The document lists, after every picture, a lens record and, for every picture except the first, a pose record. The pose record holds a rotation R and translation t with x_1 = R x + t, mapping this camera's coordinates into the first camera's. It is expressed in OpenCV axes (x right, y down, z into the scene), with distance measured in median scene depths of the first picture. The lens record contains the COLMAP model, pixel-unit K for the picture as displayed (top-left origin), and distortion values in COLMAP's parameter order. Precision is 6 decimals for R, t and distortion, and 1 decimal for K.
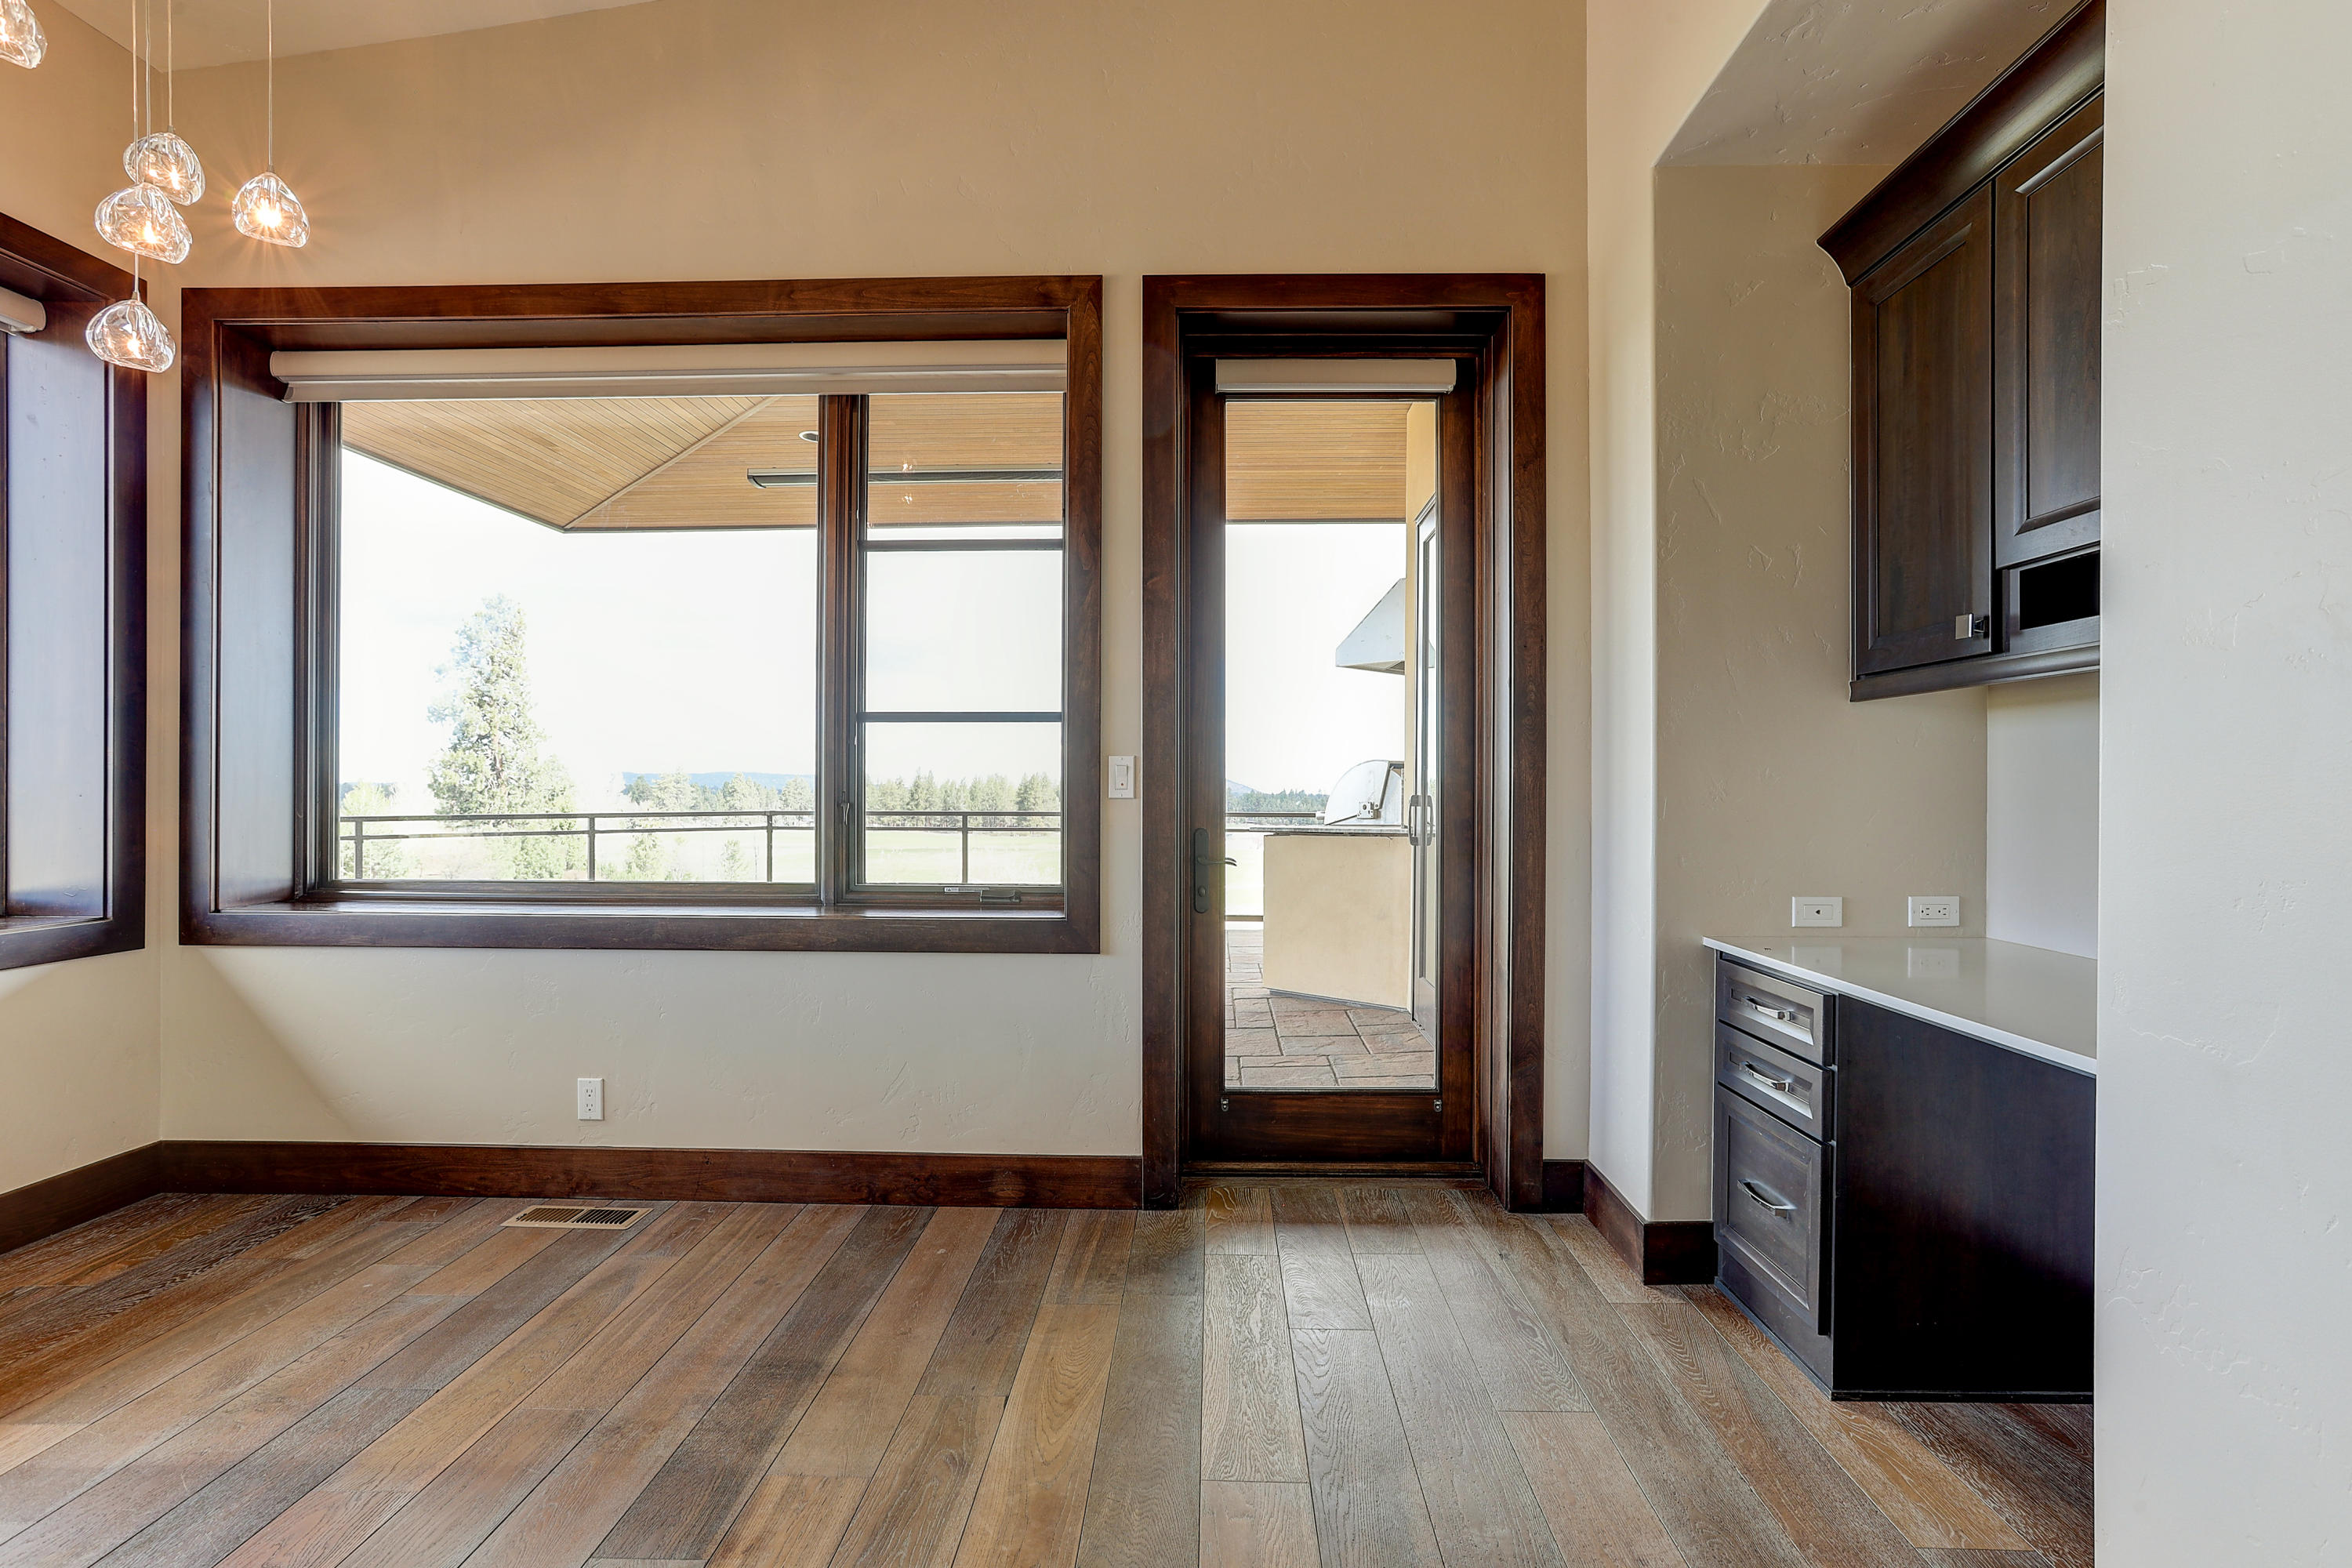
lens RADIAL K [[1128.8, 0, 1169.4], [0, 1128.8, 782.7], [0, 0, 1]] dist [-0.000774, 0.000088]
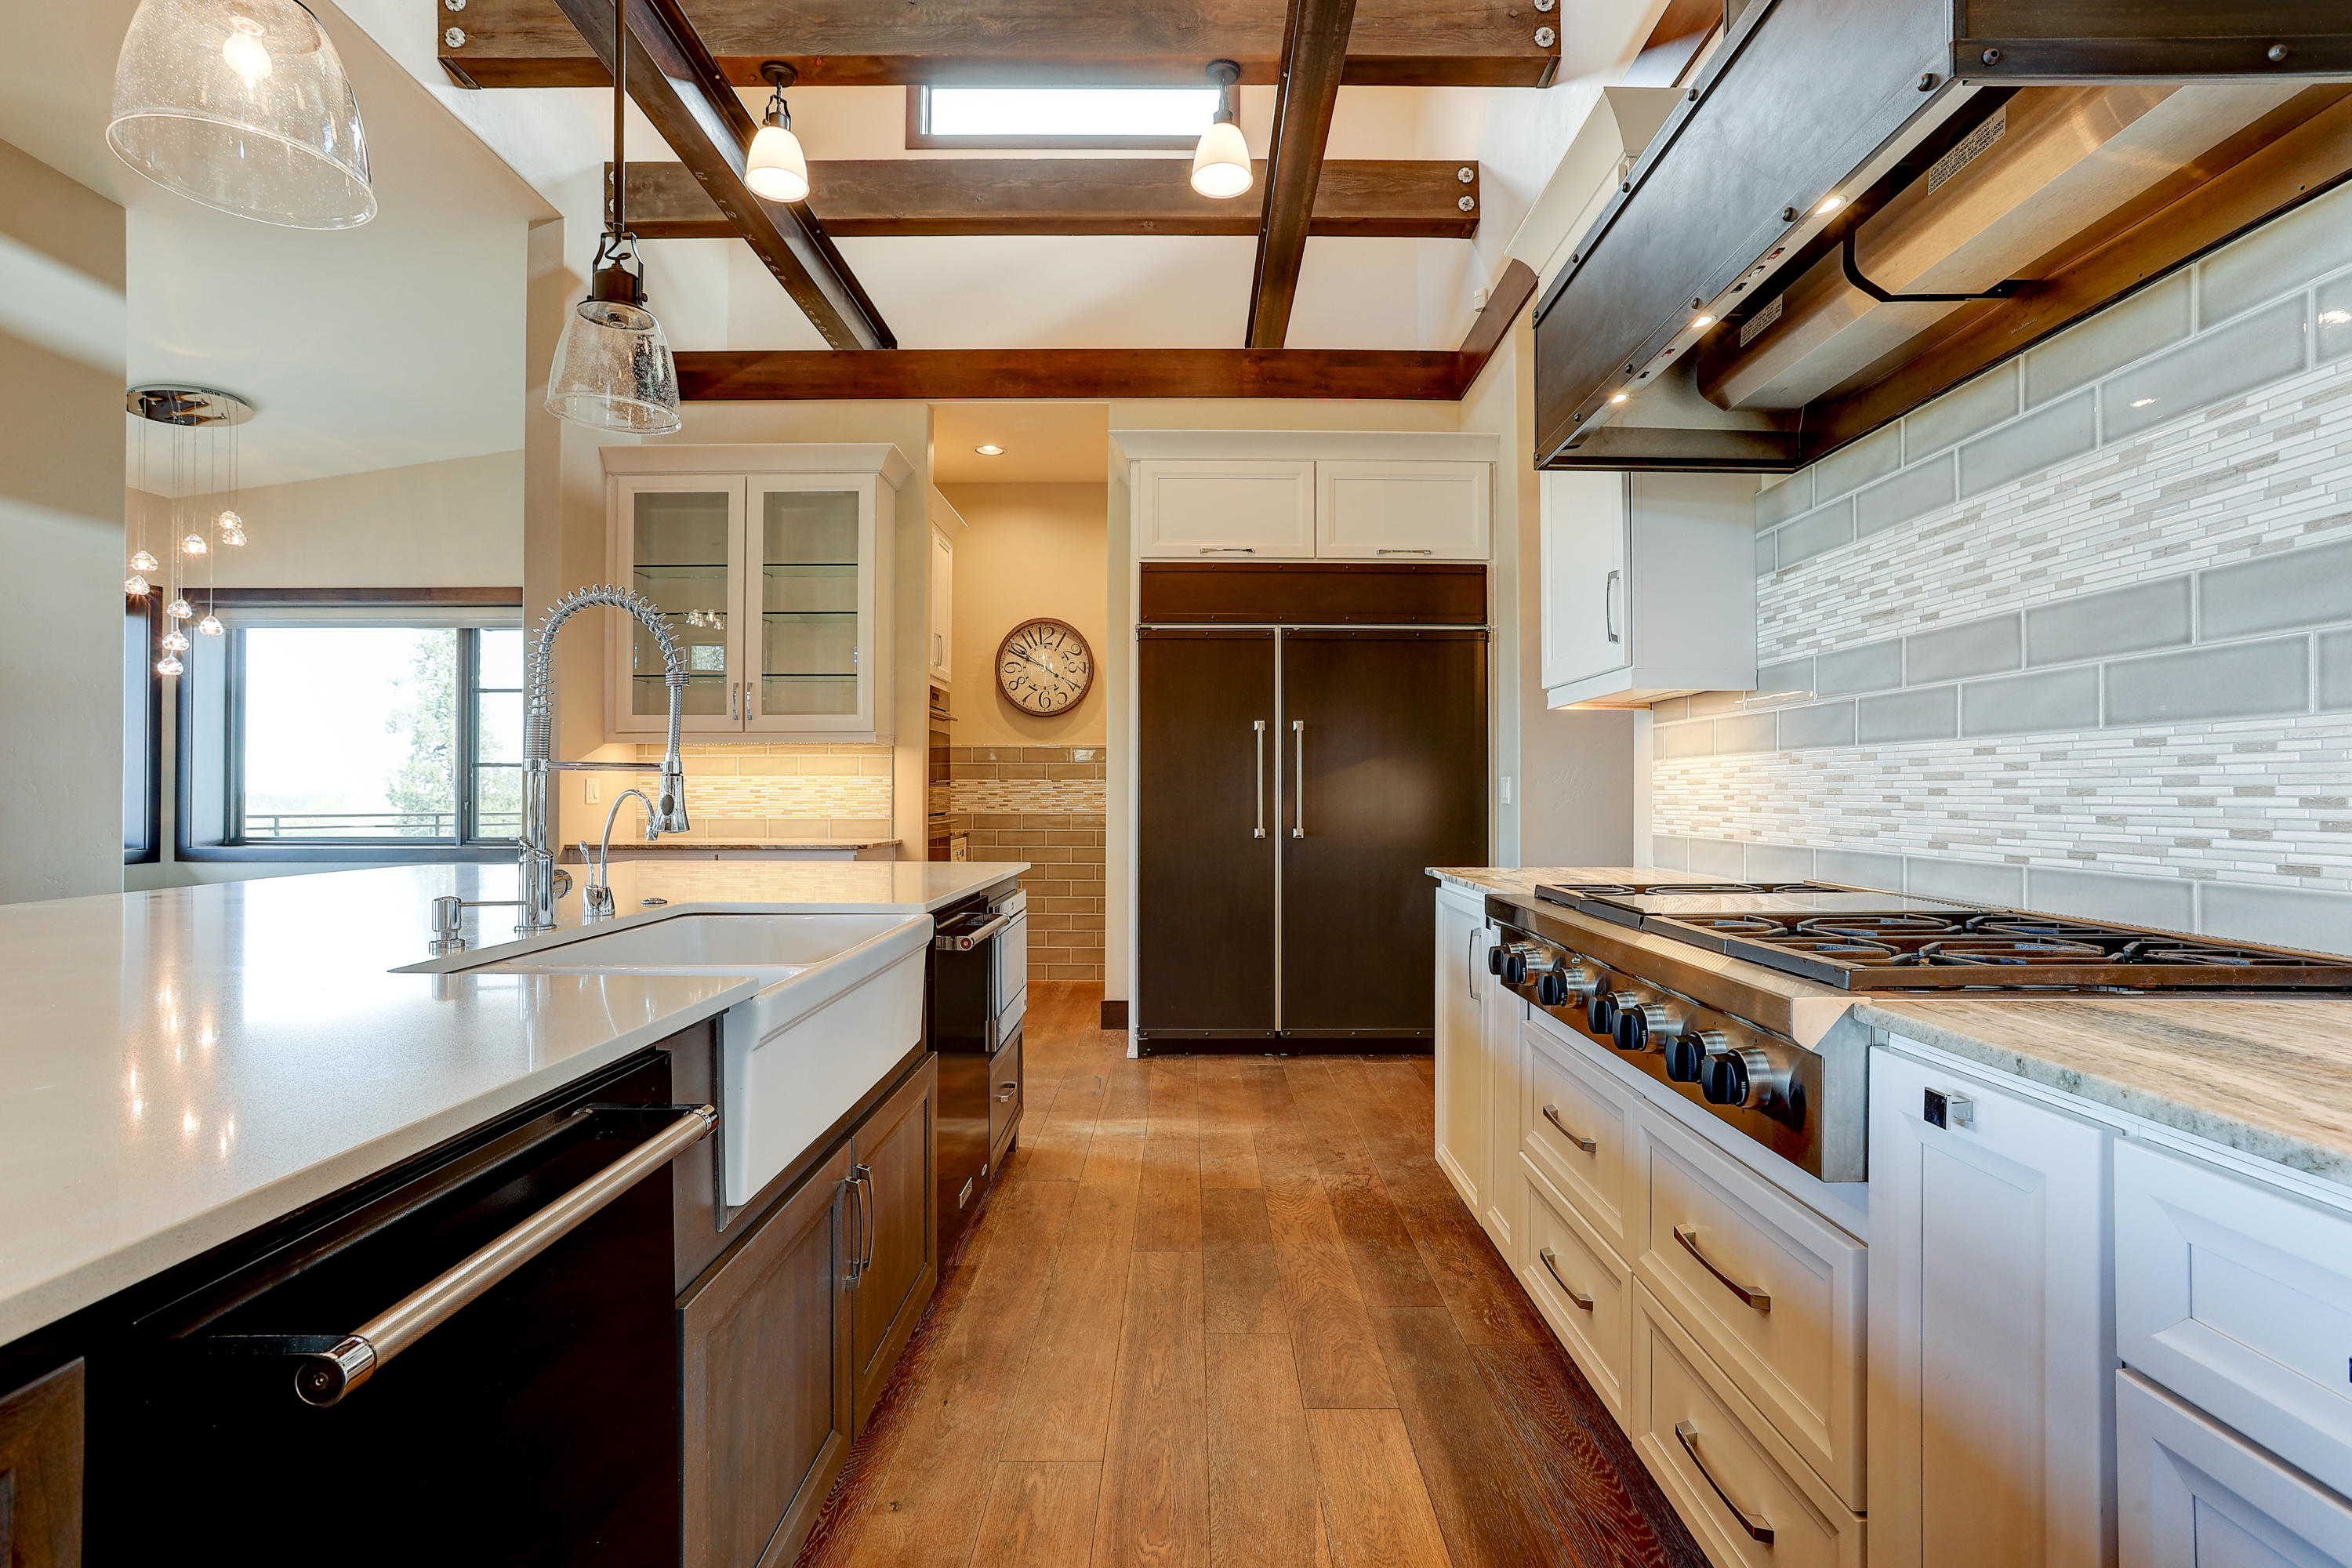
lens RADIAL K [[1128.8, 0, 1192.3], [0, 1128.8, 790.0], [0, 0, 1]] dist [-0.000774, 0.000088]
pose [[0.999426, -0.000544, 0.033860, 1.135875], [0.000566, 1.000000, -0.000621, -0.006780], [-0.033859, 0.000640, 0.999426, -1.387843]]
